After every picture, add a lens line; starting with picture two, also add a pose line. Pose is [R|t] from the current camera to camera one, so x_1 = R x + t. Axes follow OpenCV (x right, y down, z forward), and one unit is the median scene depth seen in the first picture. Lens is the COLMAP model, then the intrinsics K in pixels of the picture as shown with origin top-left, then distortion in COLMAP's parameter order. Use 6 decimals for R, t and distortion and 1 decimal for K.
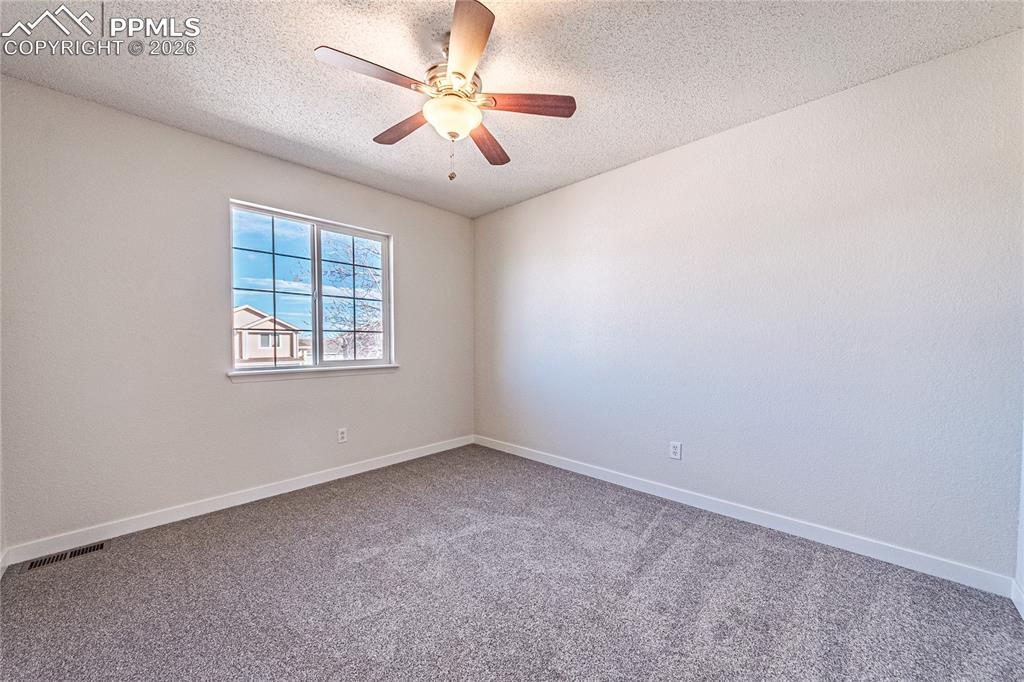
lens RADIAL K [[367.9, 0, 512.1], [0, 367.9, 350.8], [0, 0, 1]] dist [0.000278, -0.000027]
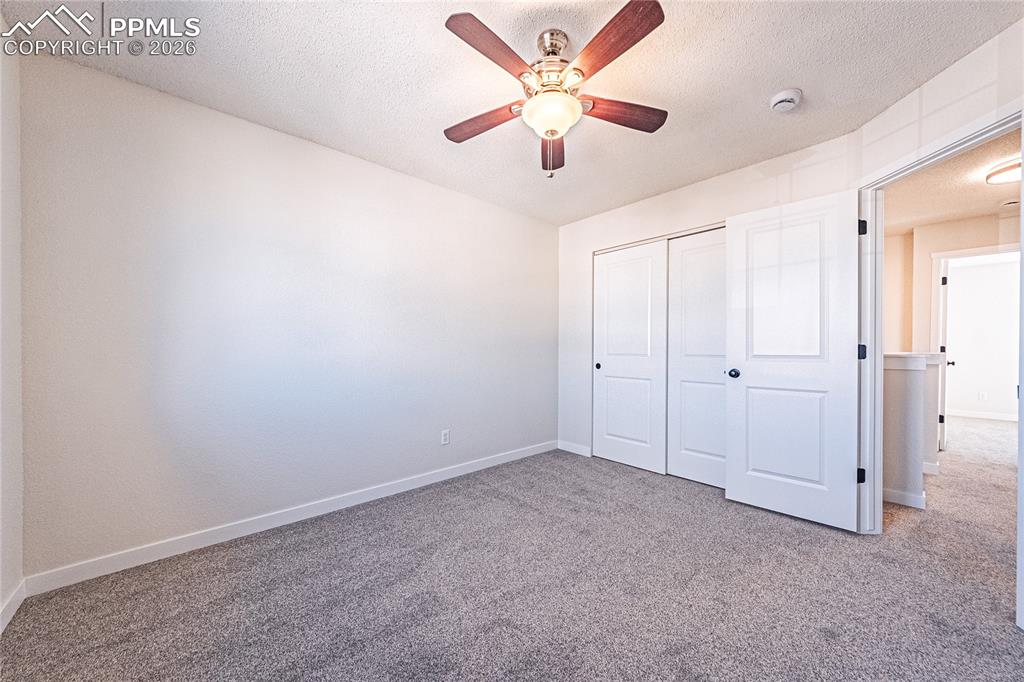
lens RADIAL K [[367.9, 0, 512.1], [0, 367.9, 350.8], [0, 0, 1]] dist [0.000278, -0.000027]
pose [[0.068913, -0.007375, 0.997595, -0.823586], [0.022794, 0.999723, 0.005816, -0.017419], [-0.997362, 0.022339, 0.069062, 0.764768]]
